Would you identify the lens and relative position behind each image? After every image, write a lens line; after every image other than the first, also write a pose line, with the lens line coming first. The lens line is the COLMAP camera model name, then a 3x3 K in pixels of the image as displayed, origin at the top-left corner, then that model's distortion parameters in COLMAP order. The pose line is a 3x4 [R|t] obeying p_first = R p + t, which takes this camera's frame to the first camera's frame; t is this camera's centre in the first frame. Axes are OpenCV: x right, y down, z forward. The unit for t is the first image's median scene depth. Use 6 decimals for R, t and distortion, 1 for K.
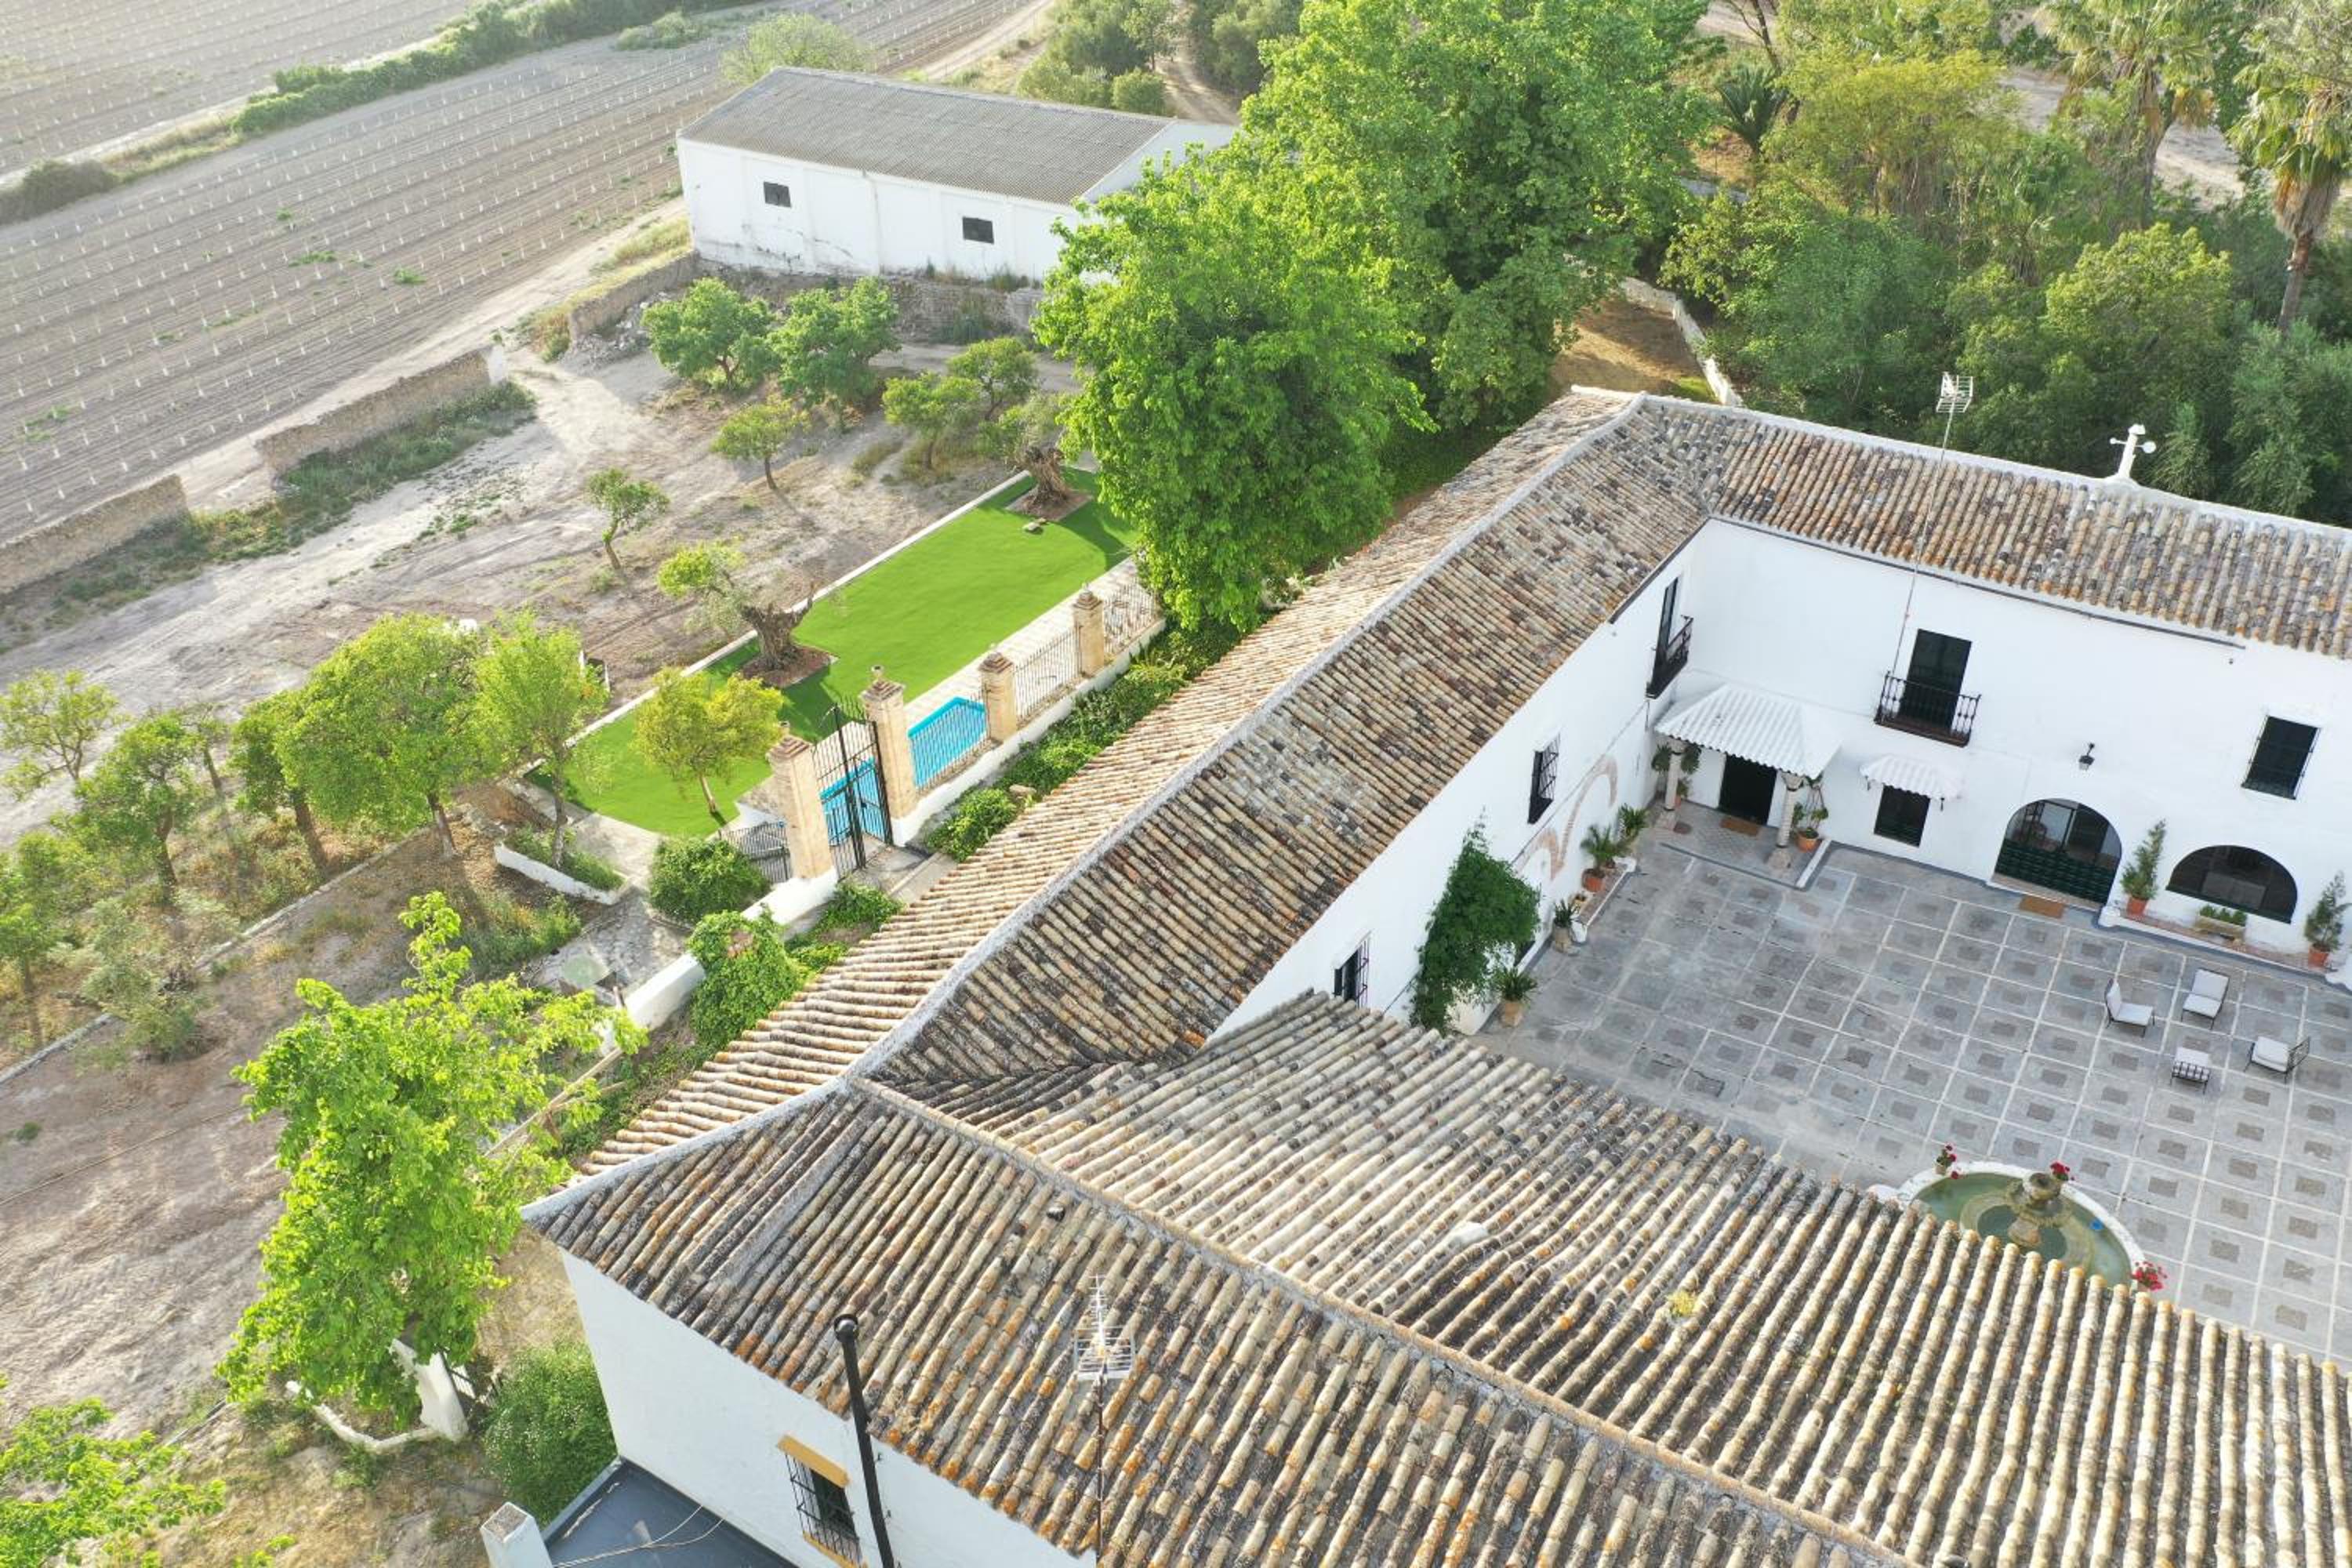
lens RADIAL K [[1834.1, 0, 1171.3], [0, 1834.1, 786.6], [0, 0, 1]] dist [-0.011071, -0.001081]
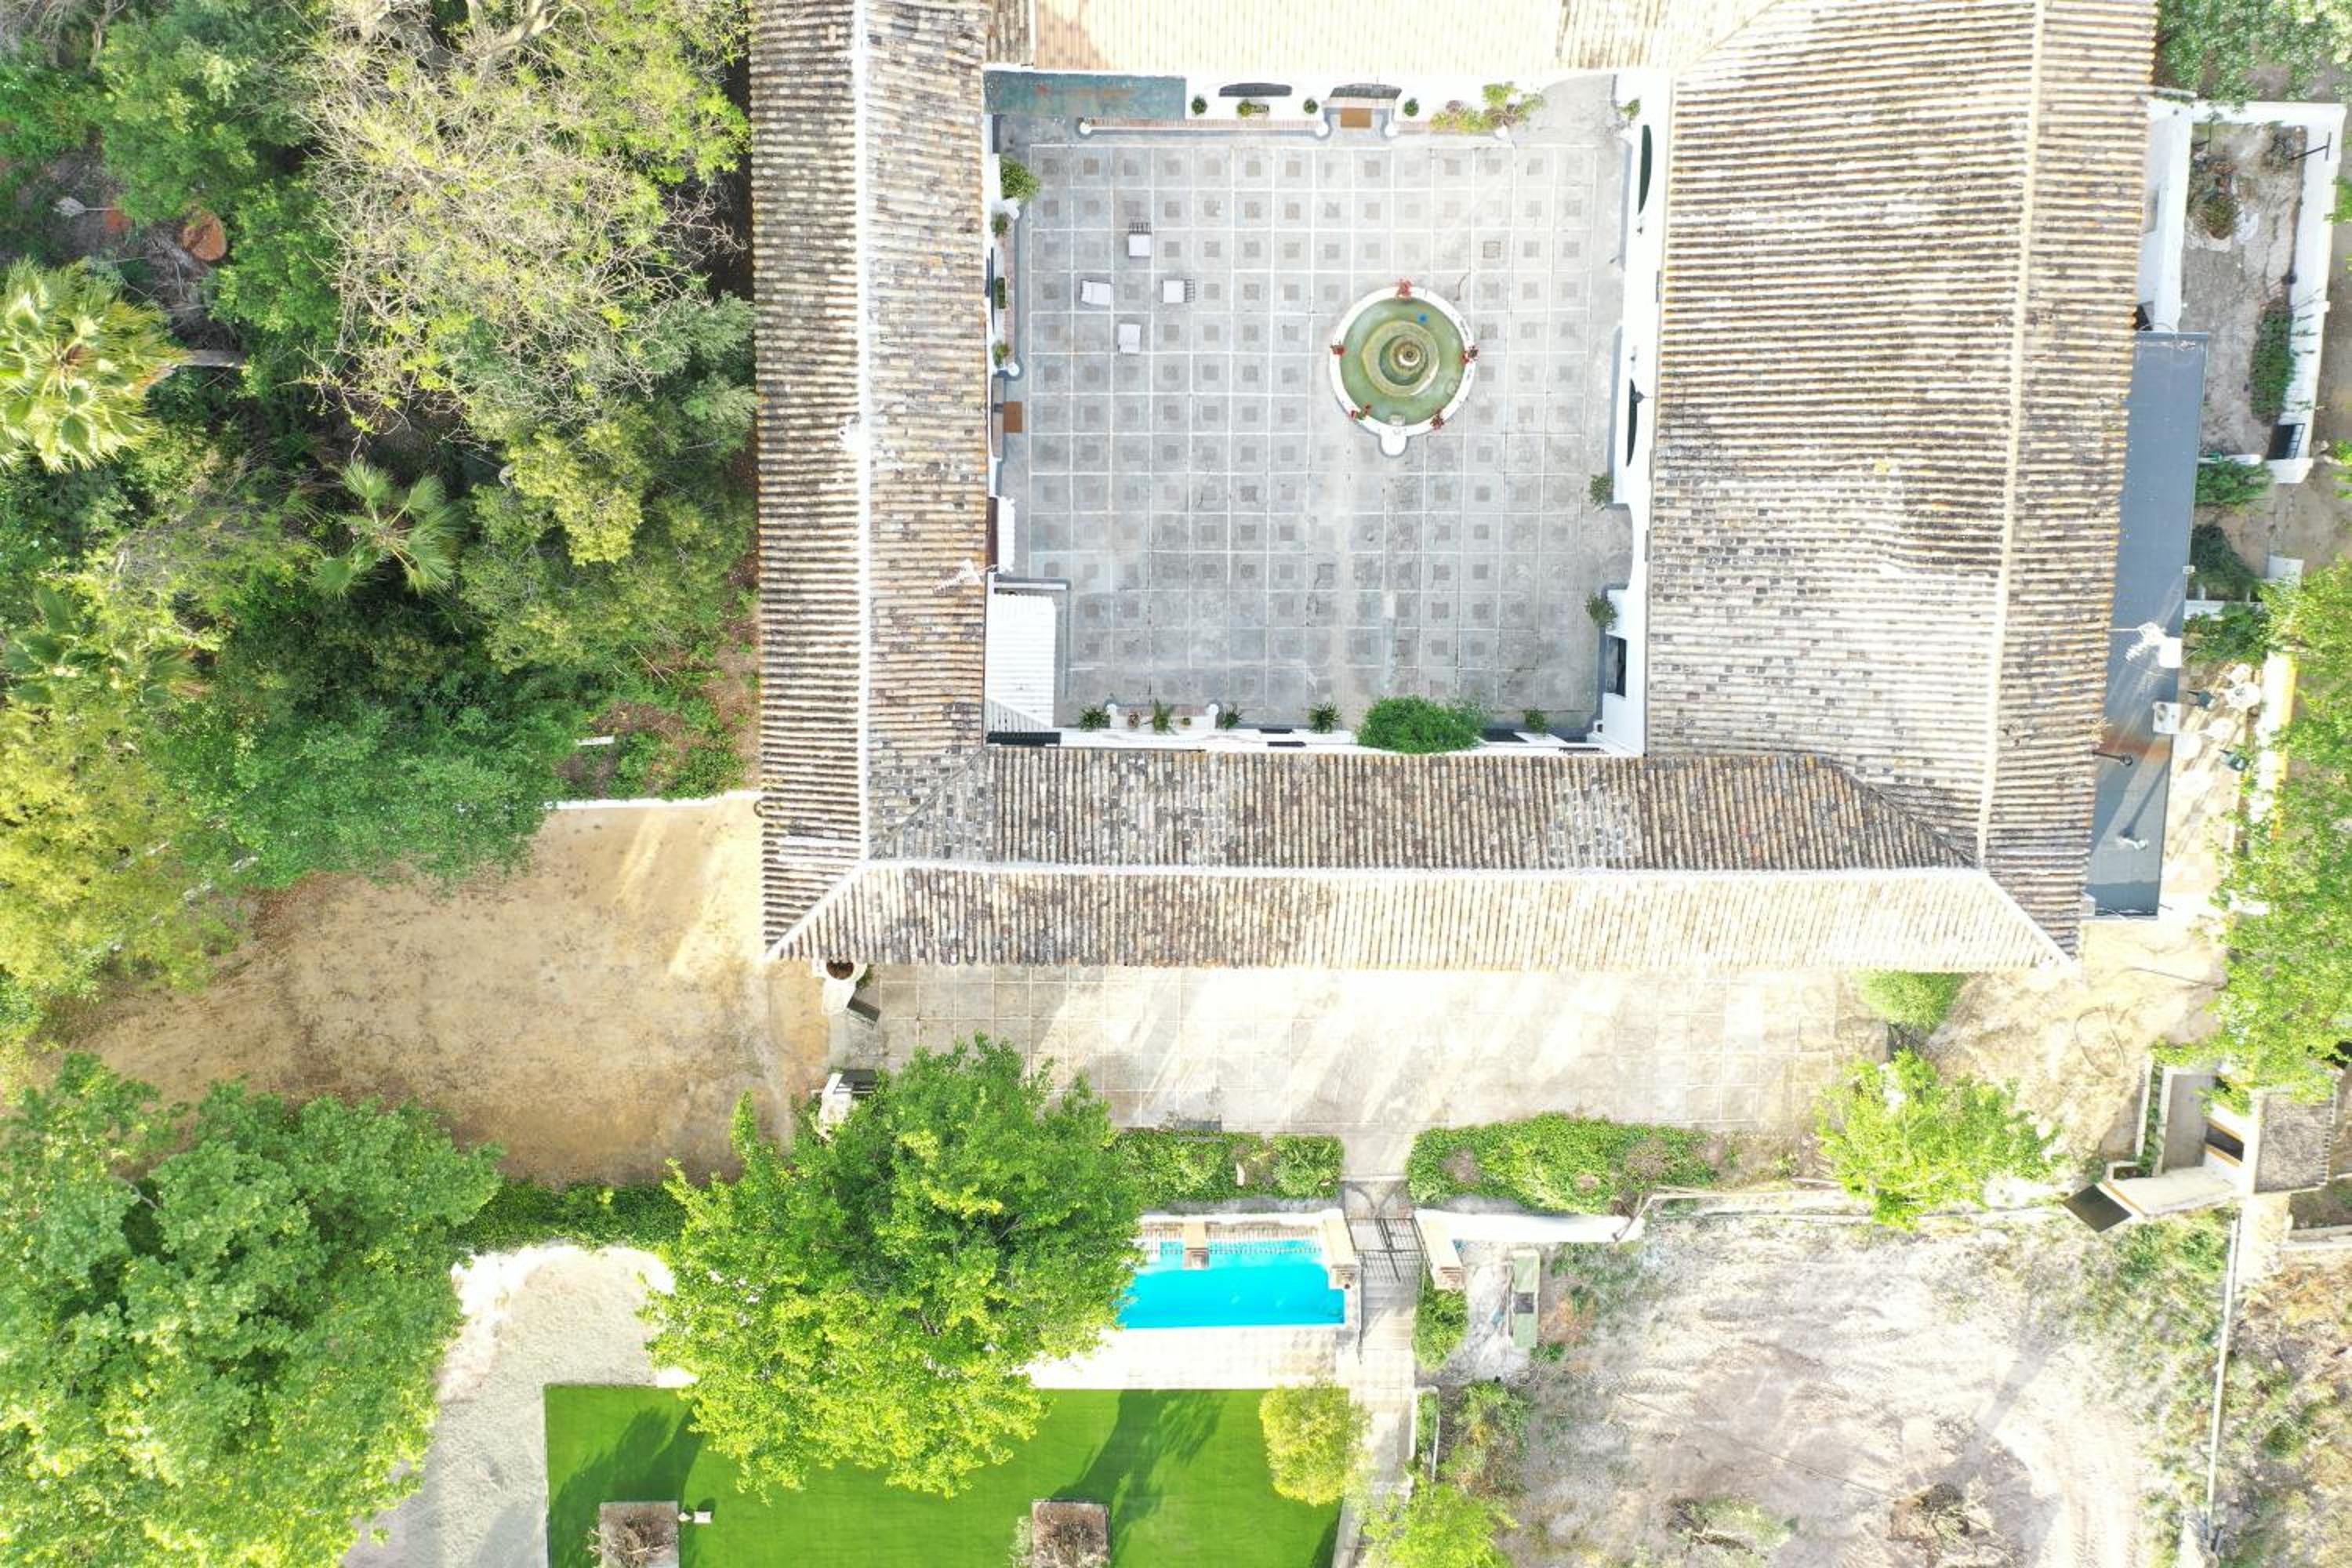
lens RADIAL K [[1834.1, 0, 1179.6], [0, 1834.1, 777.4], [0, 0, 1]] dist [-0.011071, -0.001081]
pose [[-0.532311, -0.839271, -0.110766, 0.687539], [0.447786, -0.390189, 0.804513, -2.071480], [-0.718424, 0.378652, 0.583515, 0.501677]]
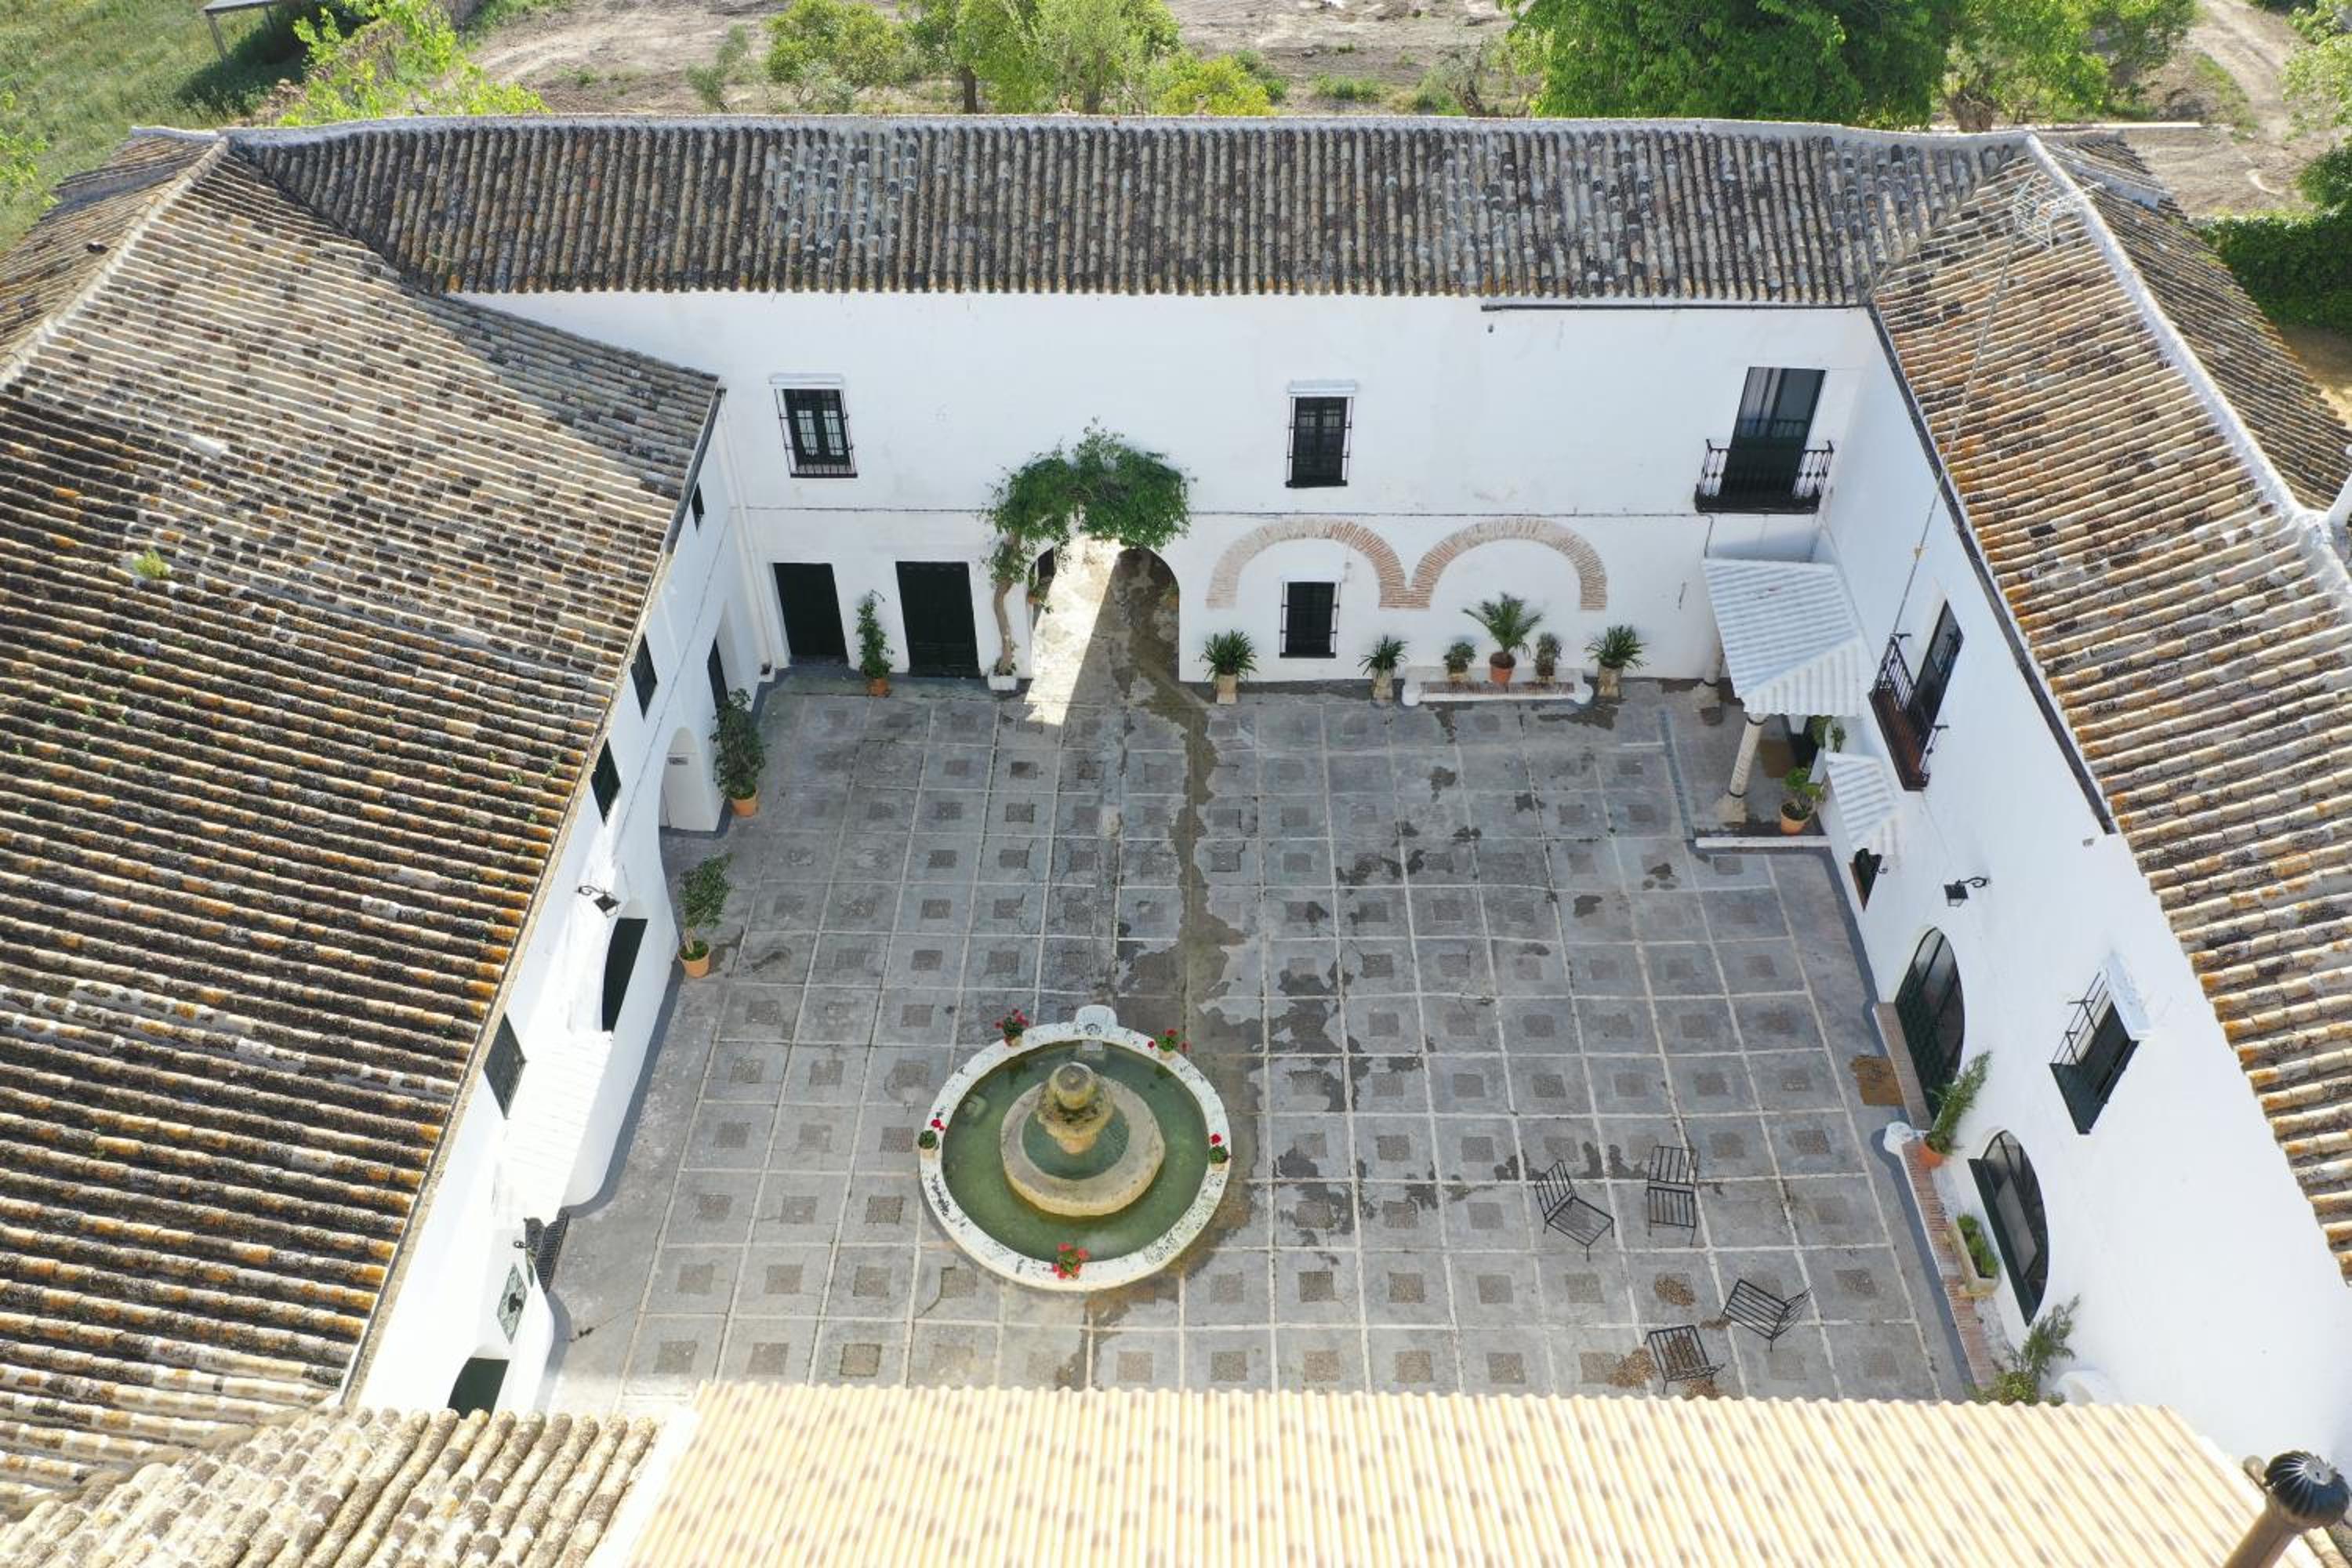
lens RADIAL K [[1834.1, 0, 1183.2], [0, 1834.1, 778.8], [0, 0, 1]] dist [-0.011071, -0.001081]
pose [[0.522097, 0.605429, -0.600725, 1.354417], [-0.465304, 0.792483, 0.394287, -0.327901], [0.714777, 0.073664, 0.695462, 0.743267]]
